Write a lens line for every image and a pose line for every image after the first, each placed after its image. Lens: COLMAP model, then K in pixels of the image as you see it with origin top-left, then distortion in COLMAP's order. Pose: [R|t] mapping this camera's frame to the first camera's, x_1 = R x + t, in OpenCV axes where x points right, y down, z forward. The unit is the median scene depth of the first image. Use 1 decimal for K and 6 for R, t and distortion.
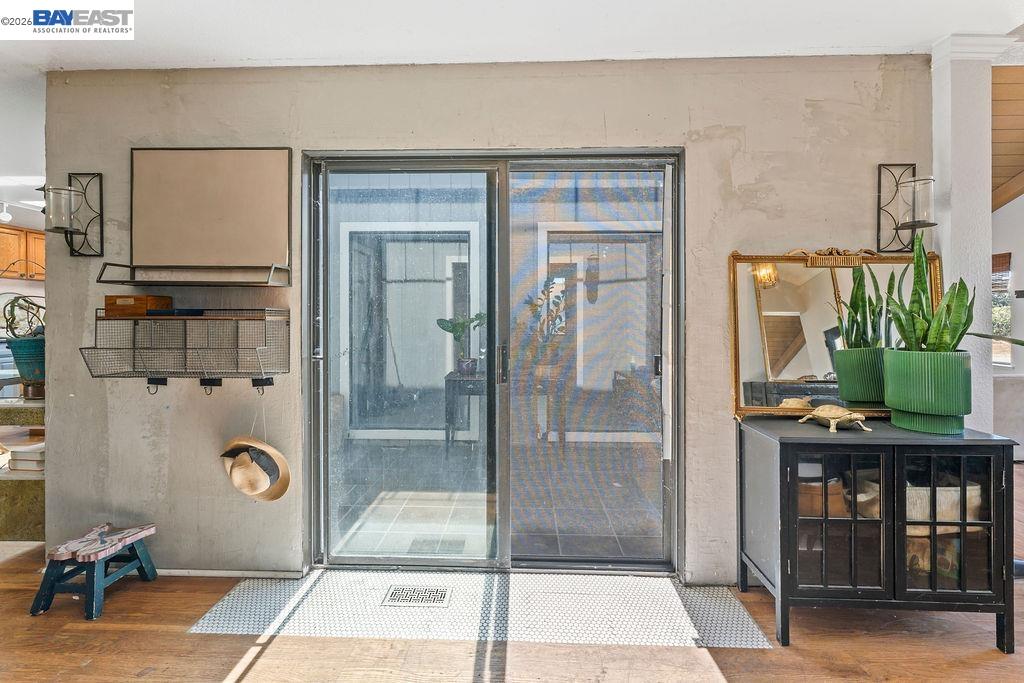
lens RADIAL K [[423.8, 0, 512.0], [0, 423.8, 323.9], [0, 0, 1]] dist [0.002042, 0.000035]
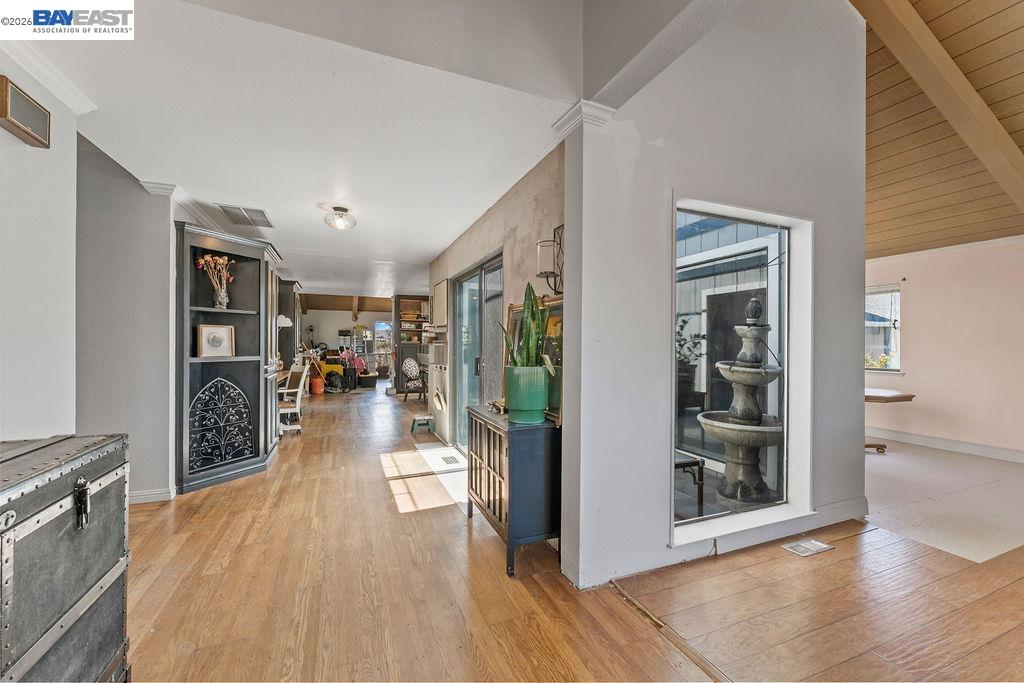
lens RADIAL K [[412.5, 0, 512.0], [0, 412.5, 341.5], [0, 0, 1]] dist [0.000477, -0.000025]
pose [[0.408957, -0.005505, -0.912537, 0.624719], [-0.023014, 0.999602, -0.016344, 0.002644], [0.912263, 0.027685, 0.408667, 0.109203]]
